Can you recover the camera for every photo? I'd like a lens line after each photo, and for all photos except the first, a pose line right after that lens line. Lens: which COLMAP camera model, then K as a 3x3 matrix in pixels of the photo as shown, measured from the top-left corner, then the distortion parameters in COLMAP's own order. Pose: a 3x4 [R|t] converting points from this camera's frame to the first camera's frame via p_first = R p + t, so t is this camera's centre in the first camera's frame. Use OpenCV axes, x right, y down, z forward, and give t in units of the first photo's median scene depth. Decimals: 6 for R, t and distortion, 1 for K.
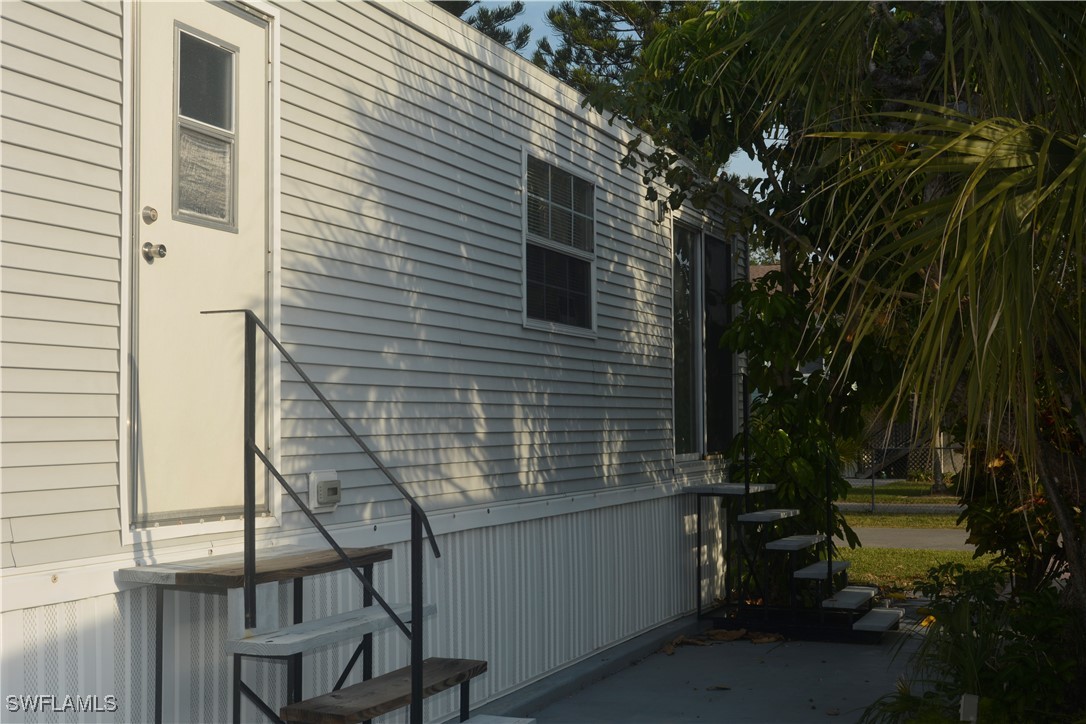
lens RADIAL K [[1391.3, 0, 544.1], [0, 1391.3, 367.5], [0, 0, 1]] dist [-0.014295, 0.010740]
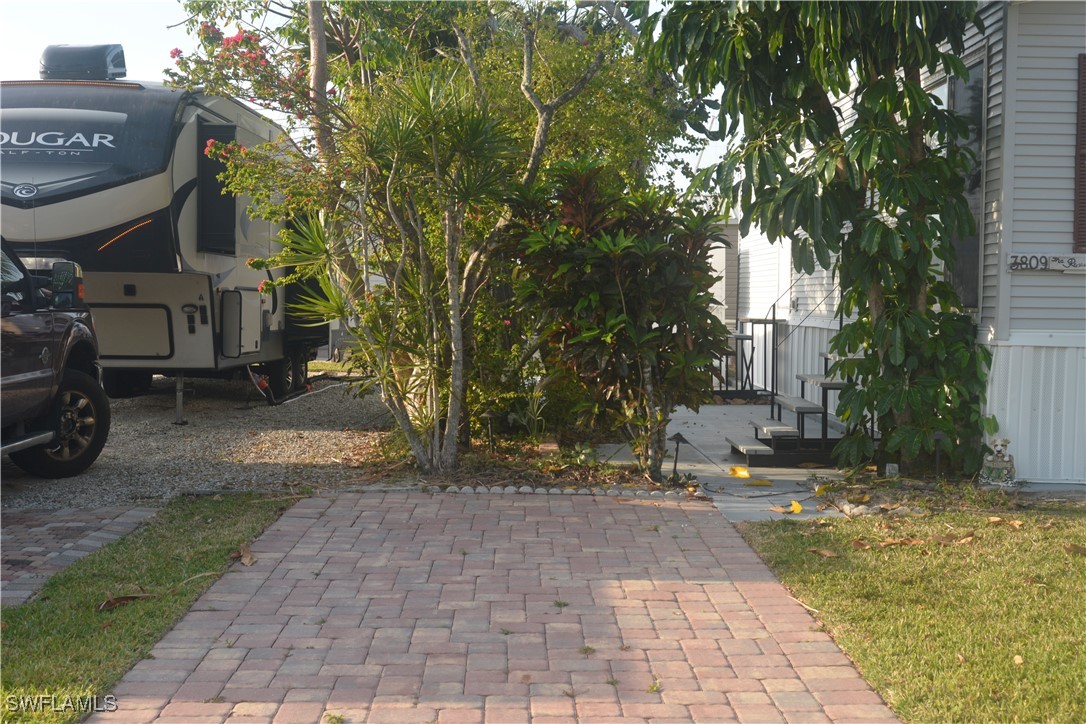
lens RADIAL K [[1391.3, 0, 544.1], [0, 1391.3, 367.5], [0, 0, 1]] dist [-0.014295, 0.010740]
pose [[-0.919657, 0.018790, -0.392273, 1.044334], [0.013690, 0.999782, 0.015795, 0.119157], [0.392484, 0.009156, -0.919713, 2.455280]]
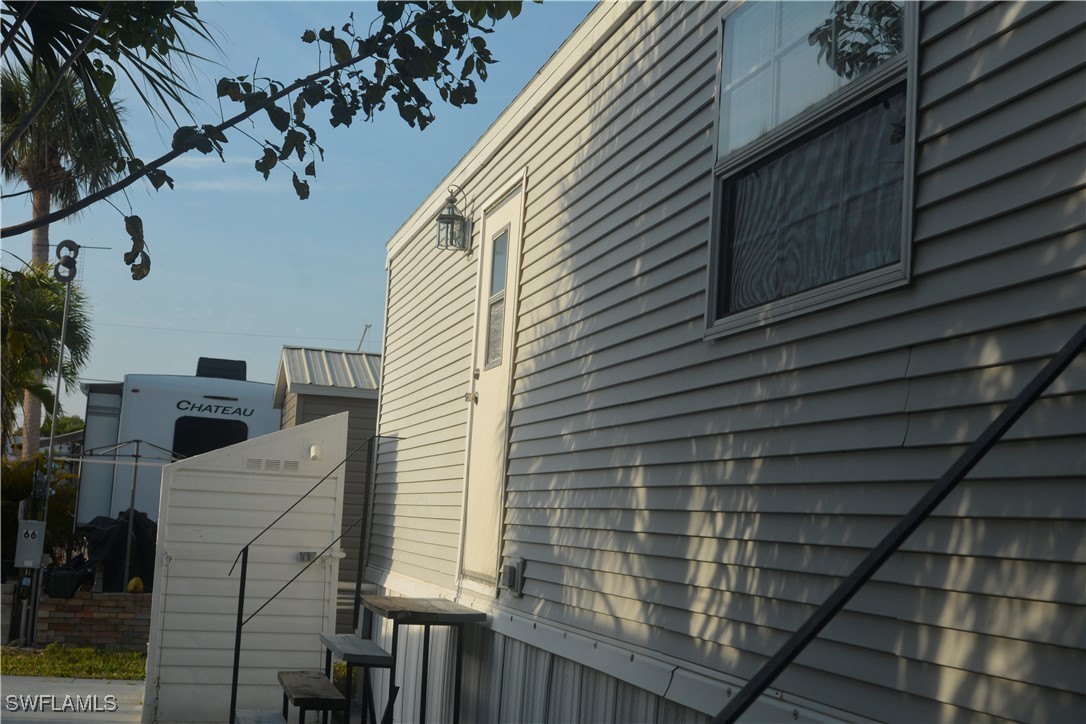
lens RADIAL K [[1391.3, 0, 544.1], [0, 1391.3, 367.5], [0, 0, 1]] dist [-0.014295, 0.010740]
pose [[-0.791954, -0.104310, -0.601605, 0.337977], [-0.026068, 0.990177, -0.137367, 0.053647], [0.610024, -0.093106, -0.786894, 1.307624]]
